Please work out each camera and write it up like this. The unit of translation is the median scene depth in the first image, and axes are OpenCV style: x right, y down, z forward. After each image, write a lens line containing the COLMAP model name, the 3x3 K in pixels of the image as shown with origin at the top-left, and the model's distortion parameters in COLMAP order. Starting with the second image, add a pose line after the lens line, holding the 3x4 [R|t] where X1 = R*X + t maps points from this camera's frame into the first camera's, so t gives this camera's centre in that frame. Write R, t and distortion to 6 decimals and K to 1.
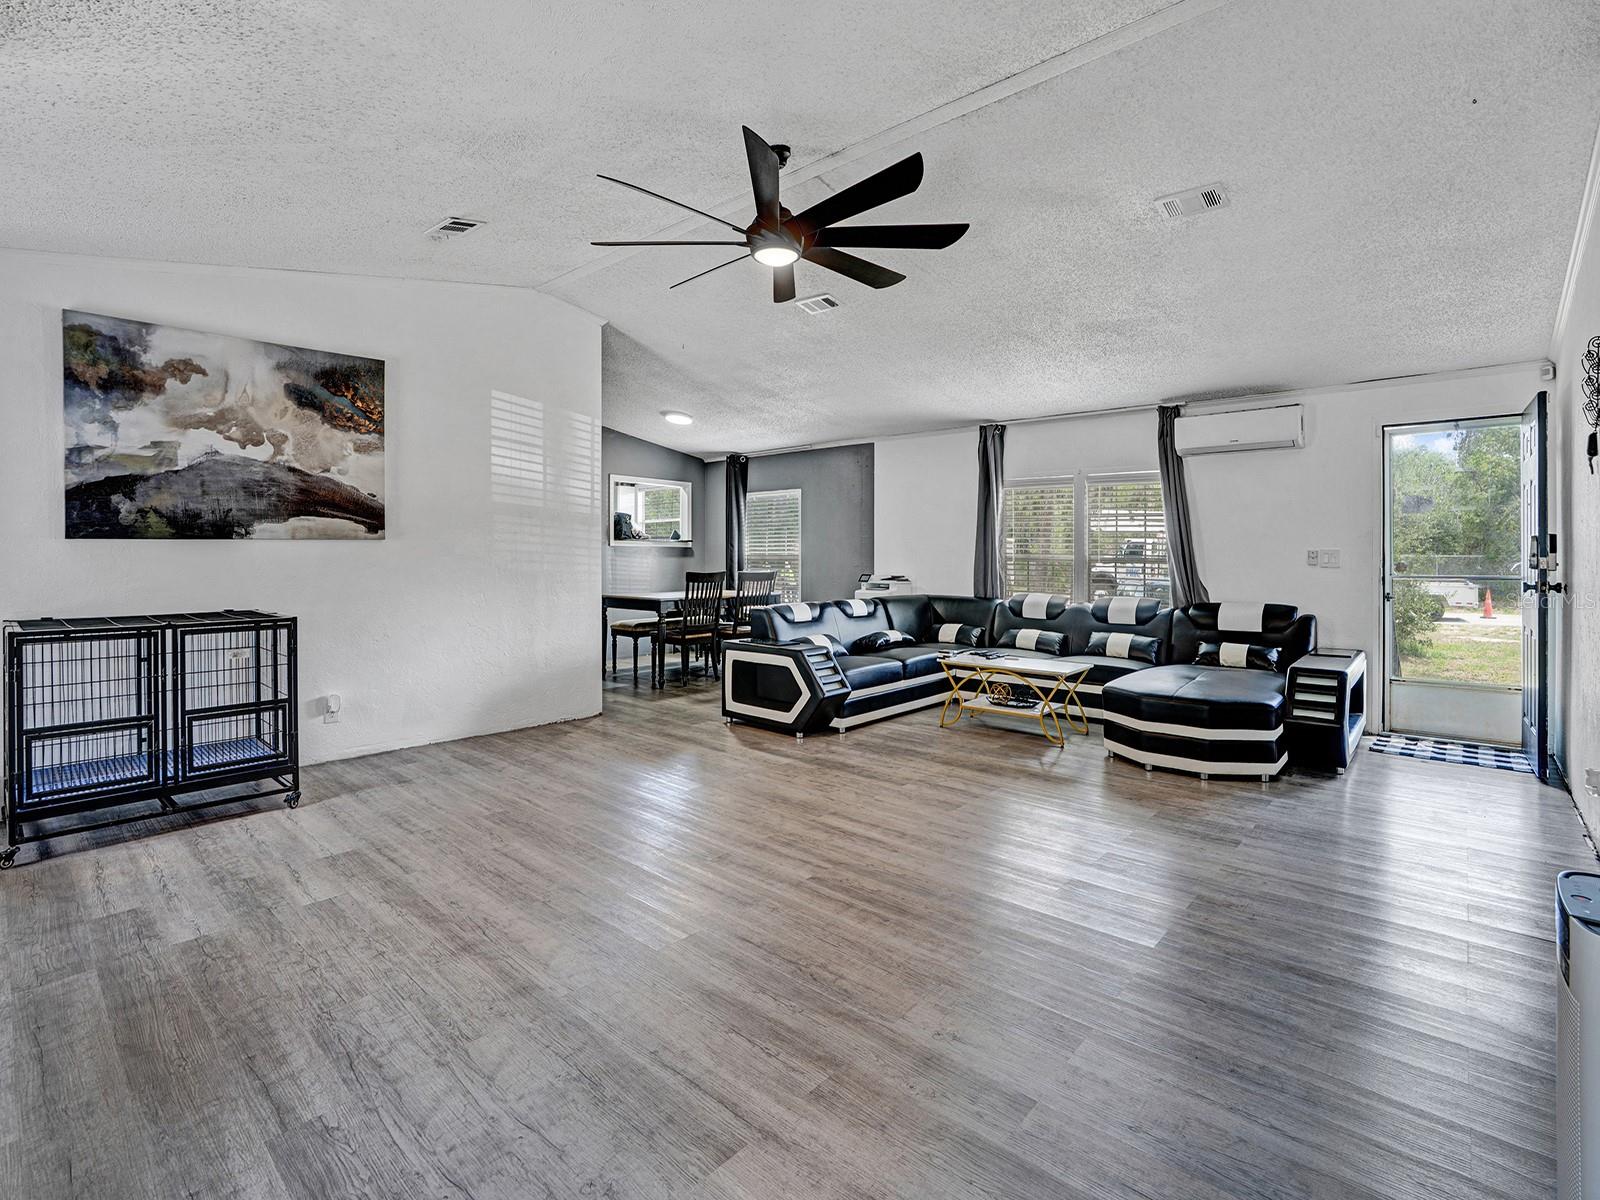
lens RADIAL K [[767.9, 0, 772.4], [0, 767.9, 586.1], [0, 0, 1]] dist [-0.059967, 0.019831]
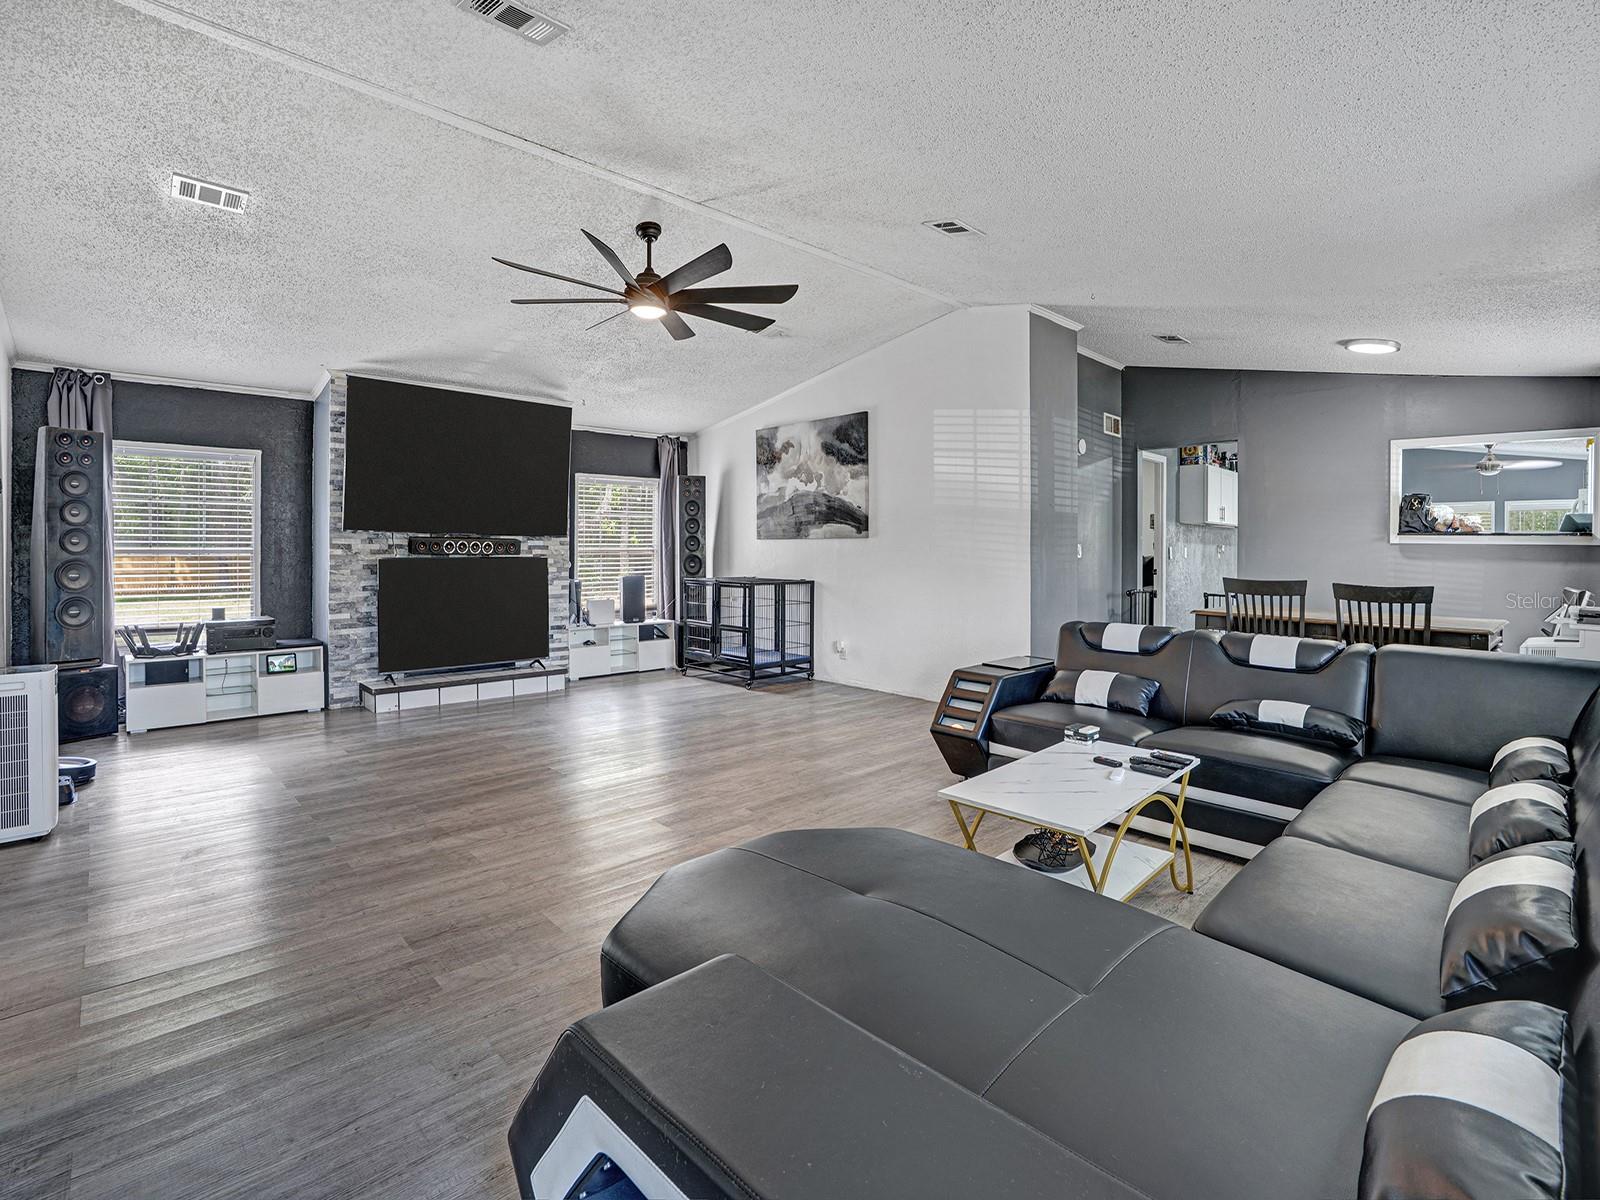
lens RADIAL K [[767.9, 0, 803.8], [0, 767.9, 552.6], [0, 0, 1]] dist [-0.059967, 0.019831]
pose [[-0.056099, 0.007272, -0.998399, 1.003025], [-0.051202, 0.998637, 0.010151, -0.046715], [0.997111, 0.051690, -0.055650, 1.055439]]
